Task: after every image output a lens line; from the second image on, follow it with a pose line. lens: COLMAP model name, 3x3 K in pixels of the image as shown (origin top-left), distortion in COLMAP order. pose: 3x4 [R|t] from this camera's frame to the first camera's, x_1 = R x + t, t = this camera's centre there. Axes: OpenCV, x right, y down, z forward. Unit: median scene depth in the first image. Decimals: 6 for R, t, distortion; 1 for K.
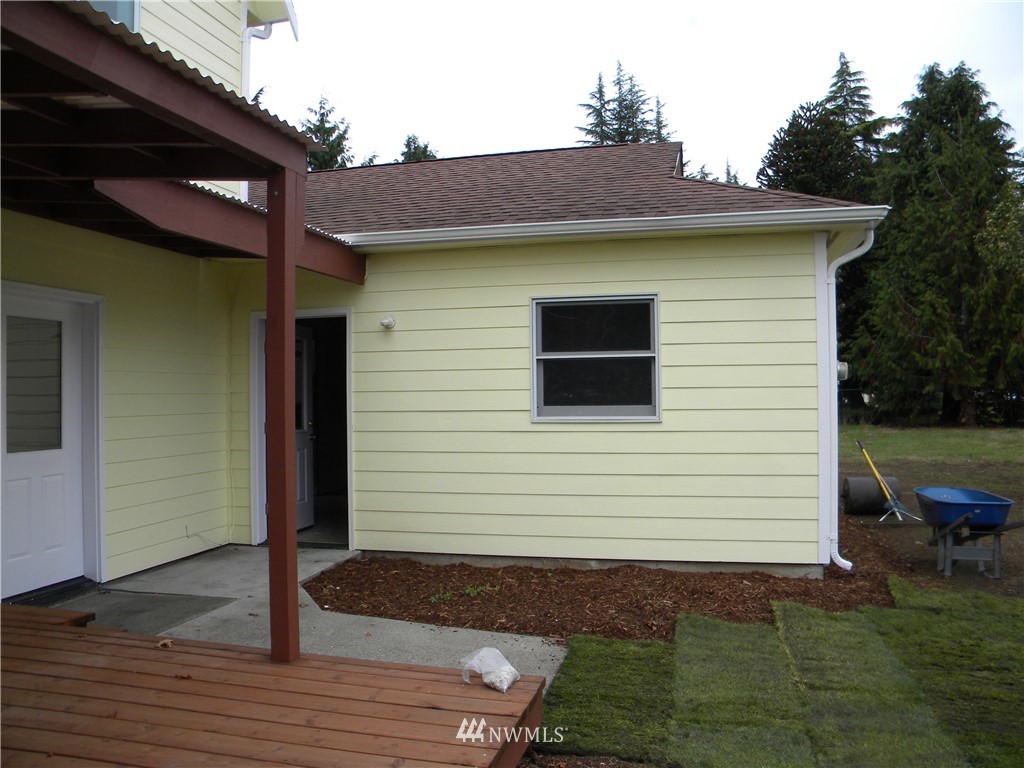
lens RADIAL K [[867.8, 0, 512.0], [0, 867.8, 384.0], [0, 0, 1]] dist [-0.209066, 0.190317]
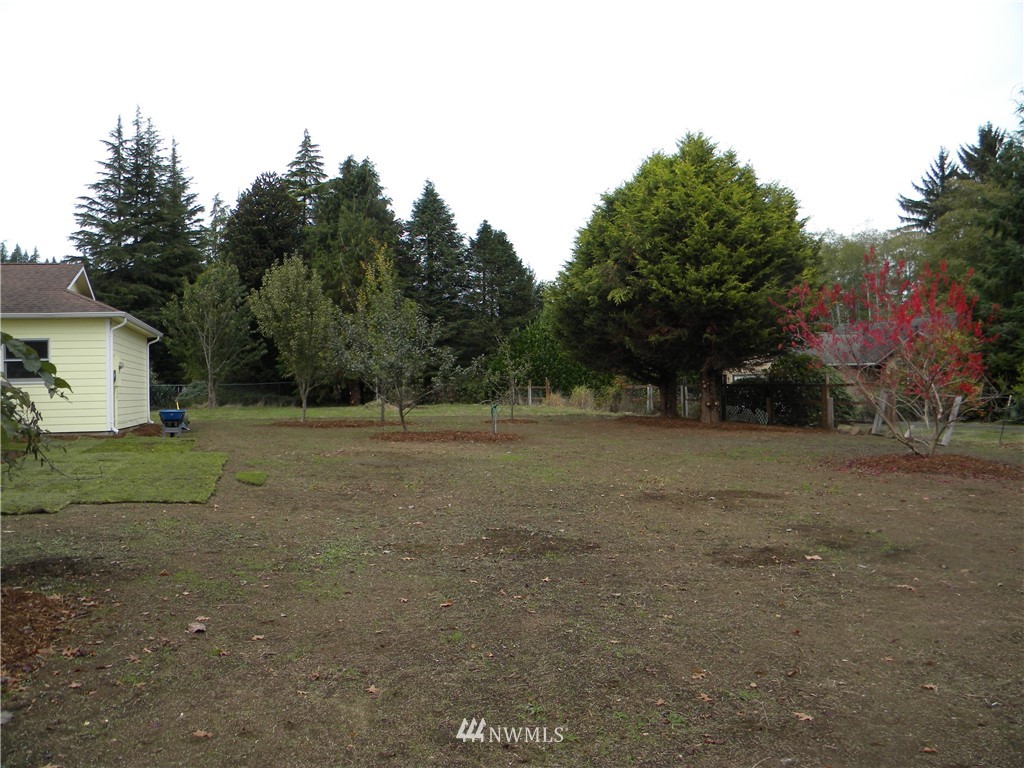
lens RADIAL K [[867.8, 0, 512.0], [0, 867.8, 384.0], [0, 0, 1]] dist [-0.209066, 0.190317]
pose [[0.873895, -0.007031, 0.486063, 0.027650], [0.007400, 0.999972, 0.001160, 0.008735], [-0.486058, 0.002583, 0.873923, -0.342008]]
